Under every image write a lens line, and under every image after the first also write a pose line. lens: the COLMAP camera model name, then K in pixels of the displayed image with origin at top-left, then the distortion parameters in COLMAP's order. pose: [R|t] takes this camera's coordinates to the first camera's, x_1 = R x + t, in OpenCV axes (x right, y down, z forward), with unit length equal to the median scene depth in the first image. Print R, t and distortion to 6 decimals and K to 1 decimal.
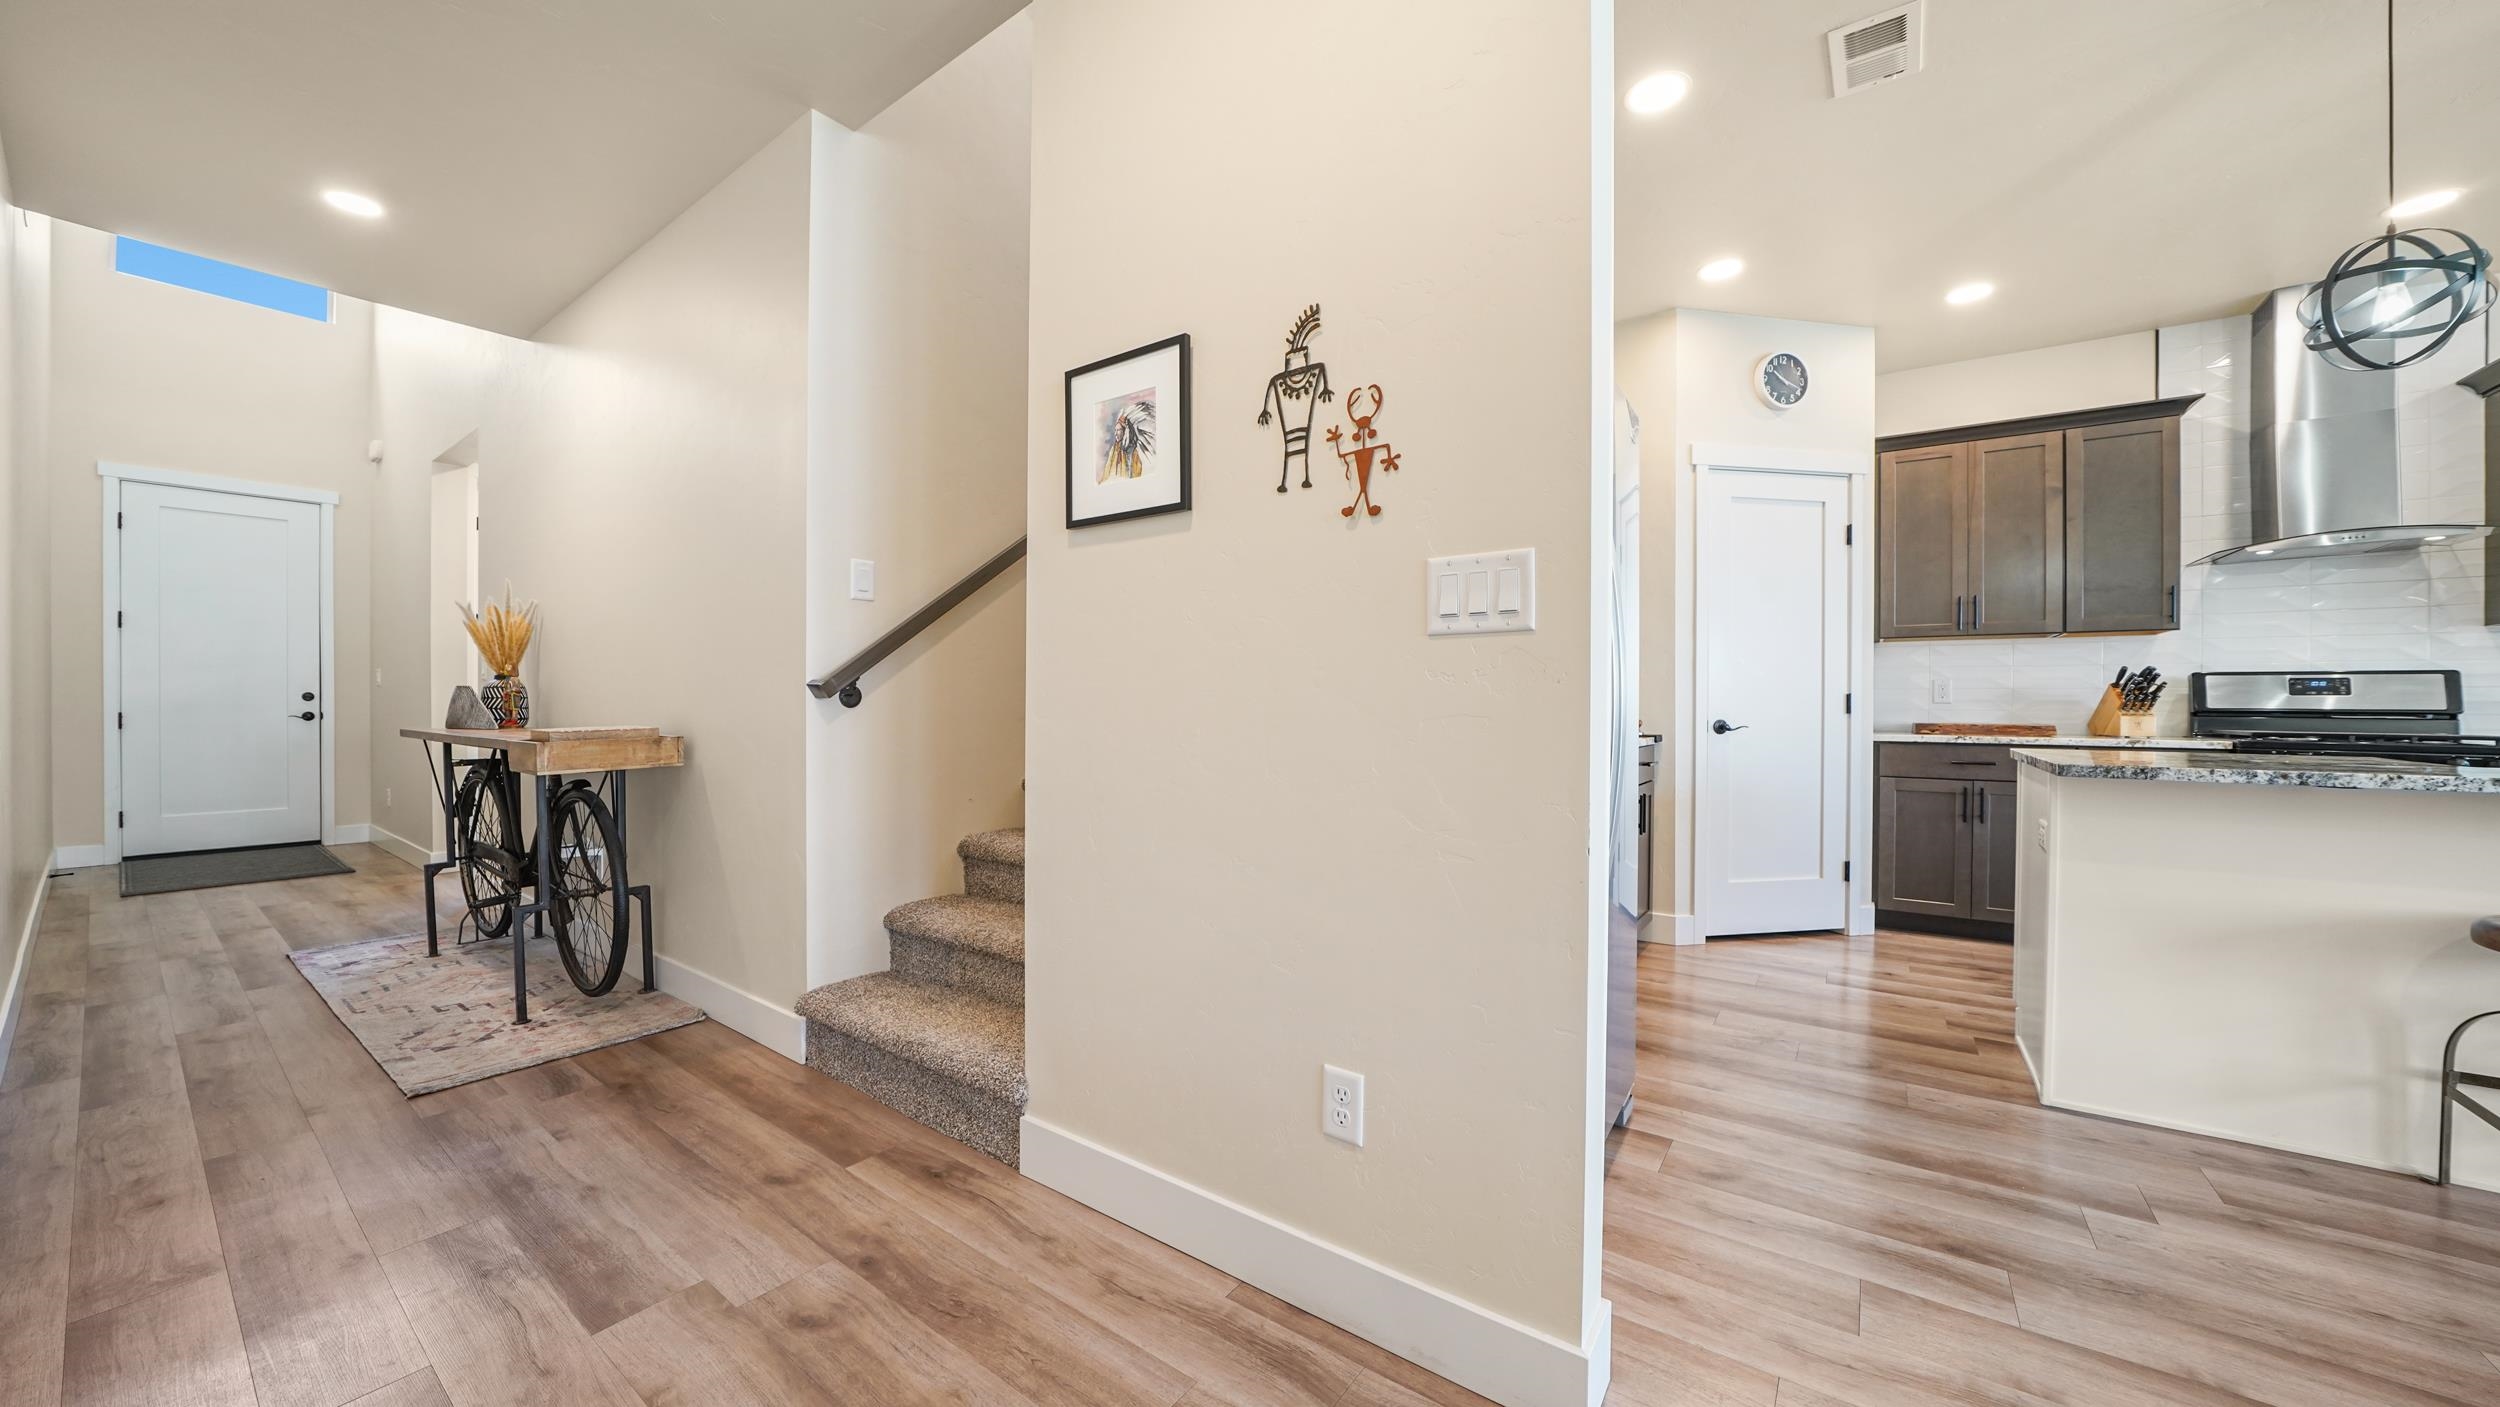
lens RADIAL K [[846.1, 0, 1246.9], [0, 846.1, 713.1], [0, 0, 1]] dist [-0.019637, 0.000816]
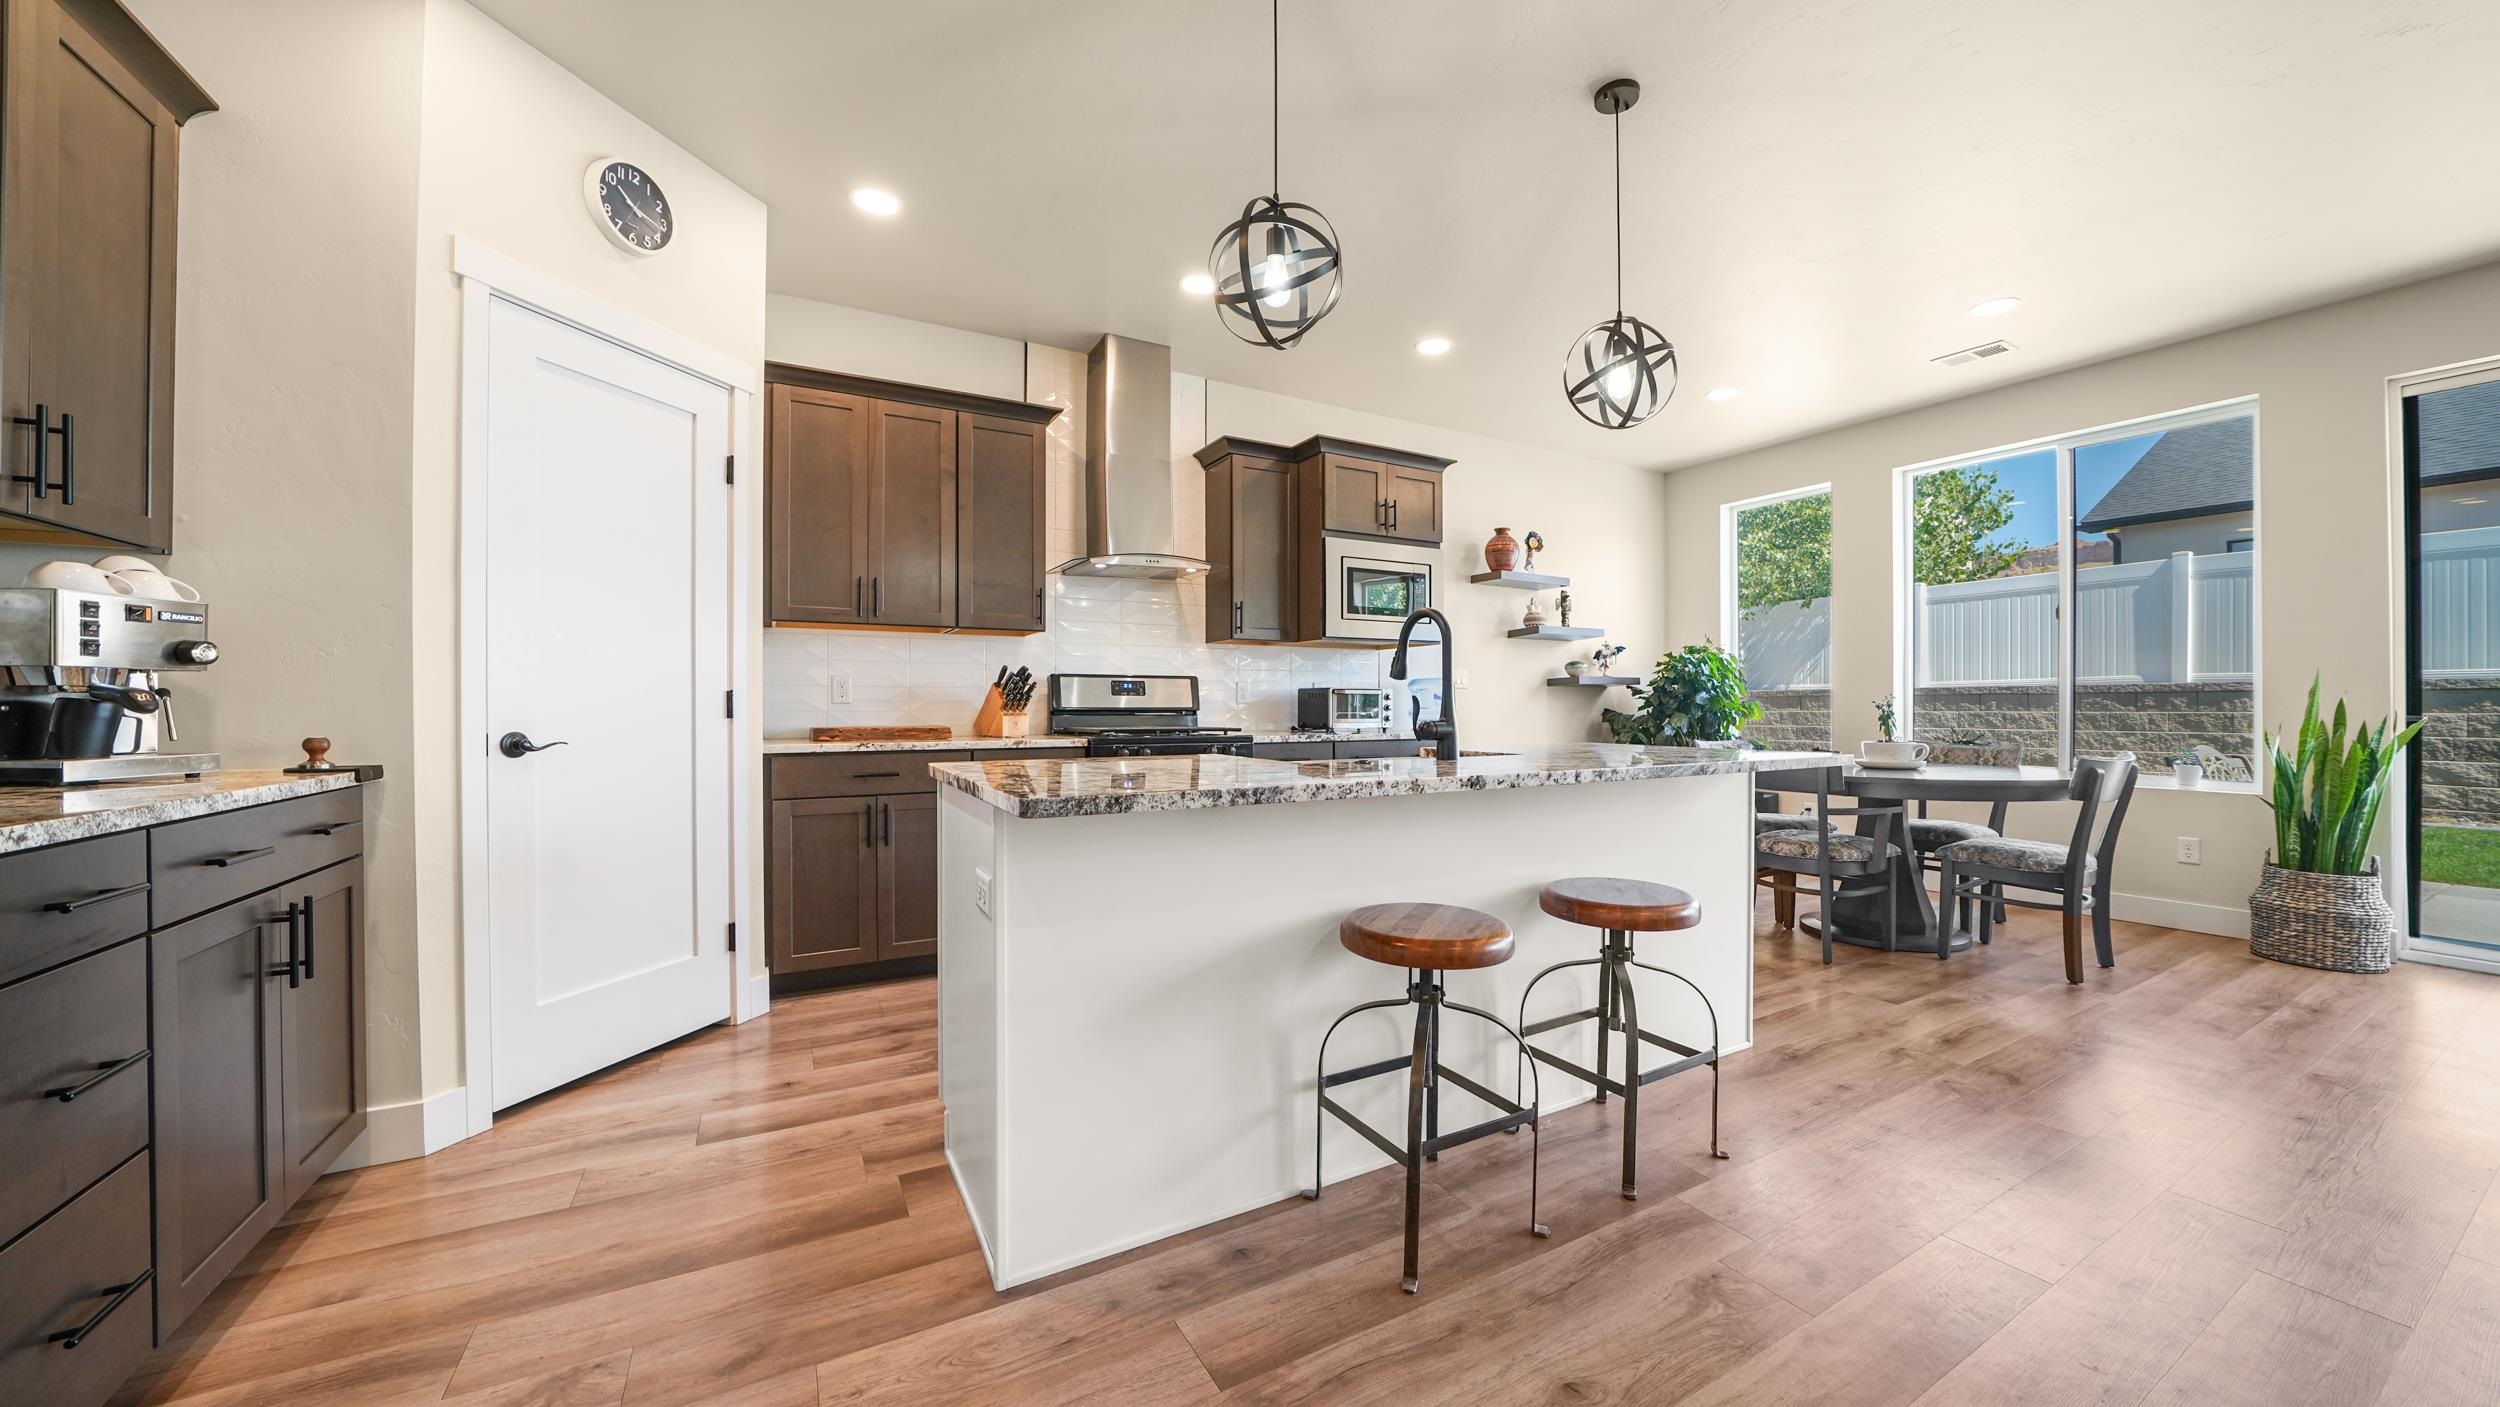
lens RADIAL K [[846.1, 0, 1266.3], [0, 846.1, 699.9], [0, 0, 1]] dist [-0.019637, 0.000816]
pose [[0.389184, 0.001546, 0.921159, 0.251697], [0.012981, 0.999890, -0.007163, -0.004324], [-0.921069, 0.014746, 0.389121, 0.318547]]
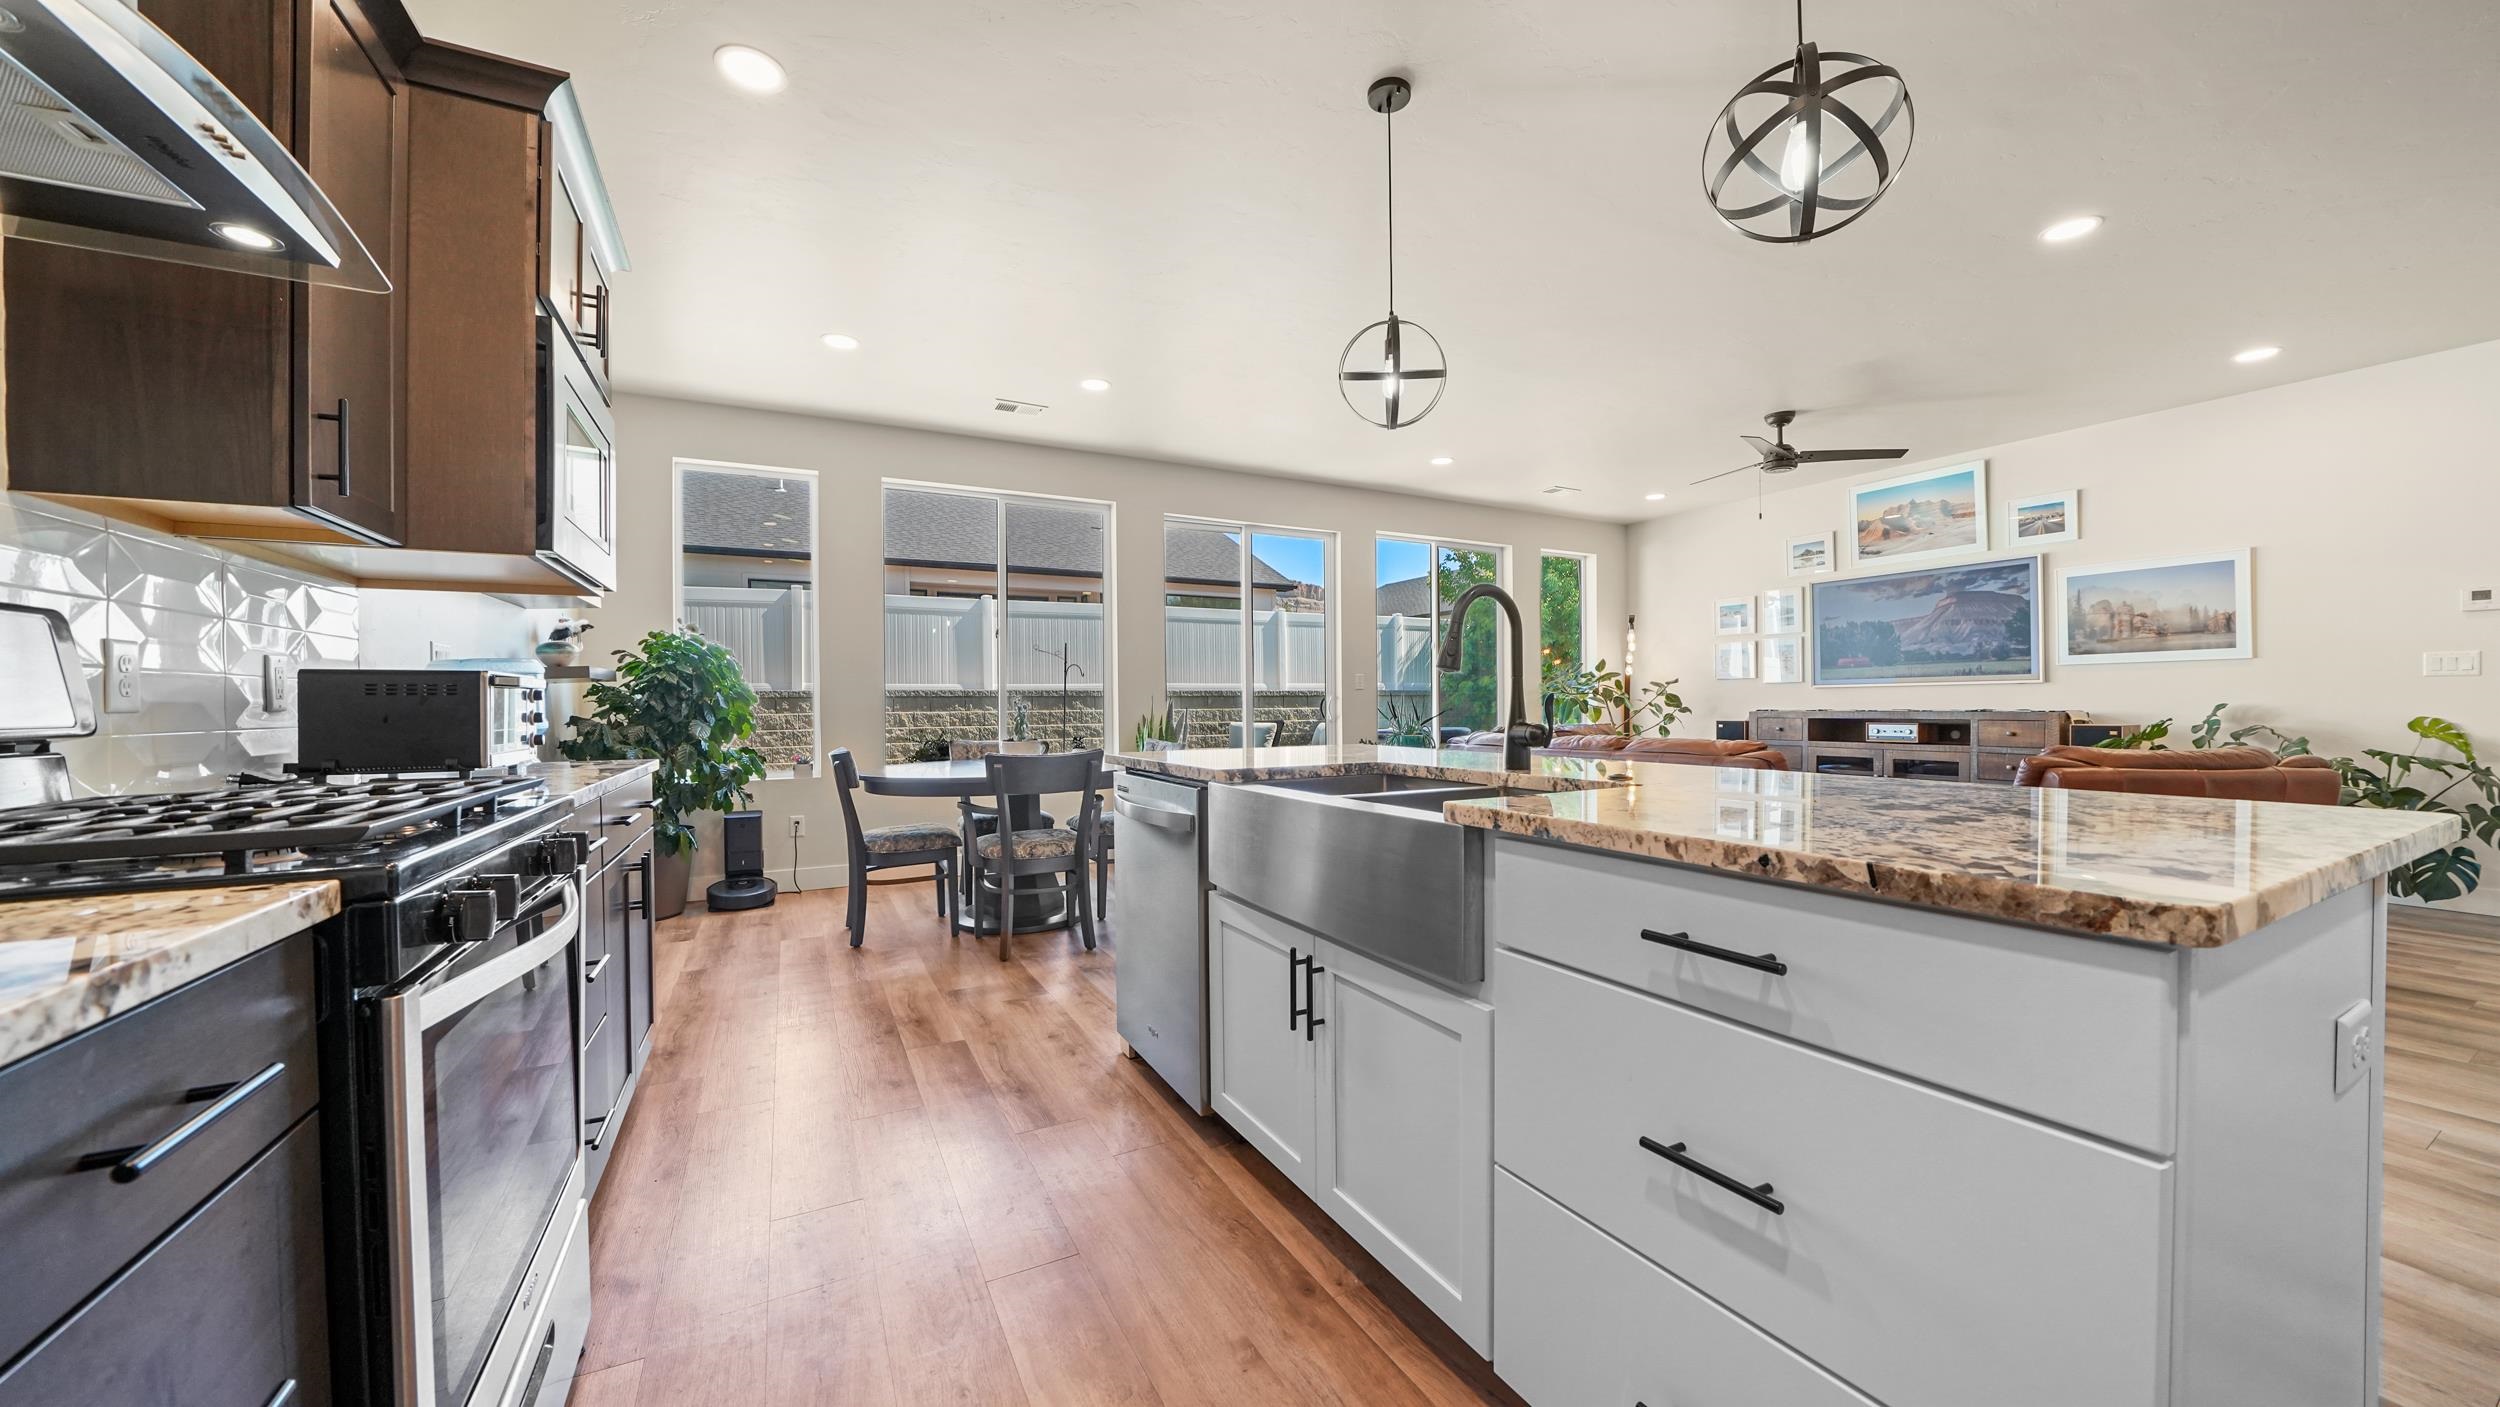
lens RADIAL K [[846.1, 0, 1255.9], [0, 846.1, 701.0], [0, 0, 1]] dist [-0.019637, 0.000816]
pose [[-0.907696, 0.004931, 0.419600, 1.178023], [0.010364, 0.999889, 0.010668, -0.020288], [-0.419501, 0.014032, -0.907647, 1.416857]]
